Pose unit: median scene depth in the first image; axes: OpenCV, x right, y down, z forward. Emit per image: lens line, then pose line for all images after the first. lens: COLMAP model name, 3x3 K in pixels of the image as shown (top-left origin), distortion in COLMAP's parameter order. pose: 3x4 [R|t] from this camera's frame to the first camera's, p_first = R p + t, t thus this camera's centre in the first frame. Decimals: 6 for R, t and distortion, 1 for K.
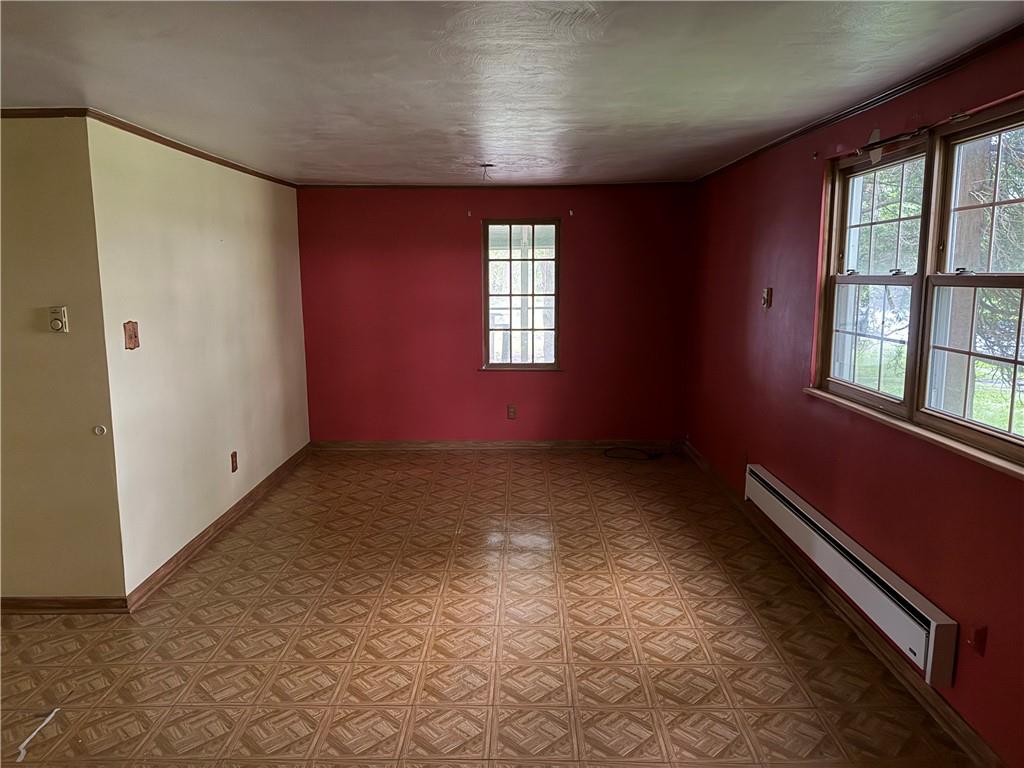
lens RADIAL K [[716.4, 0, 506.9], [0, 716.4, 388.5], [0, 0, 1]] dist [0.023624, -0.024180]
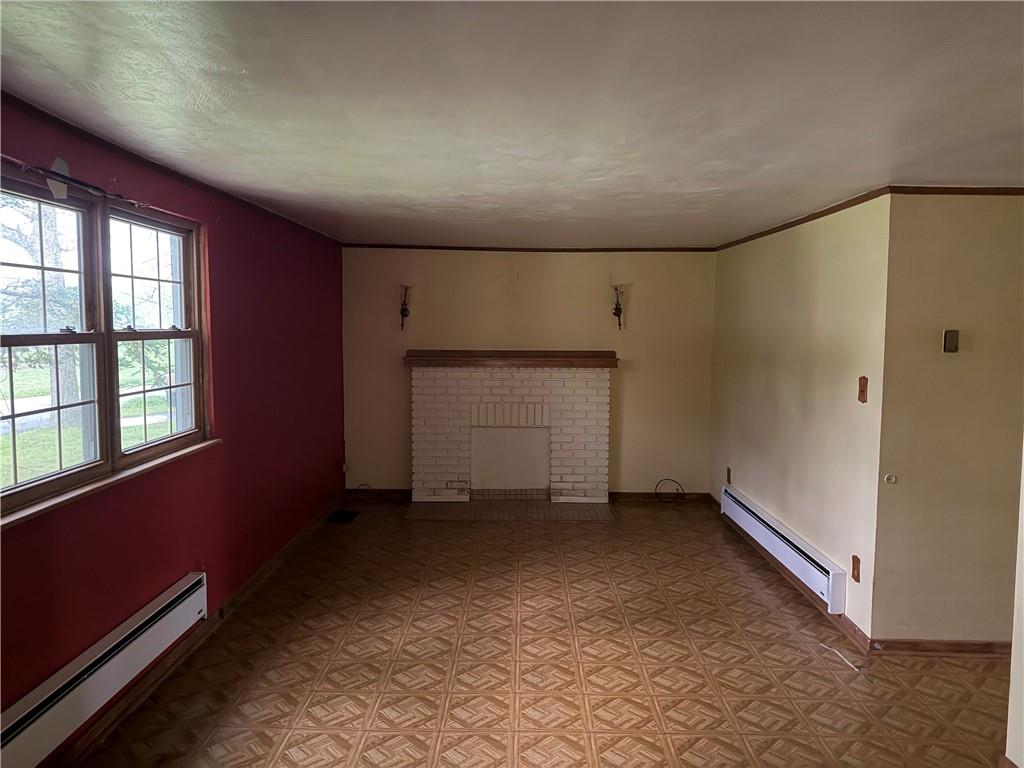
lens RADIAL K [[716.4, 0, 510.5], [0, 716.4, 379.9], [0, 0, 1]] dist [0.023624, -0.024180]
pose [[-0.999975, -0.005029, -0.004998, -0.000486], [-0.006065, 0.971852, 0.235515, -0.326870], [0.003673, 0.235540, -0.971858, 1.961388]]
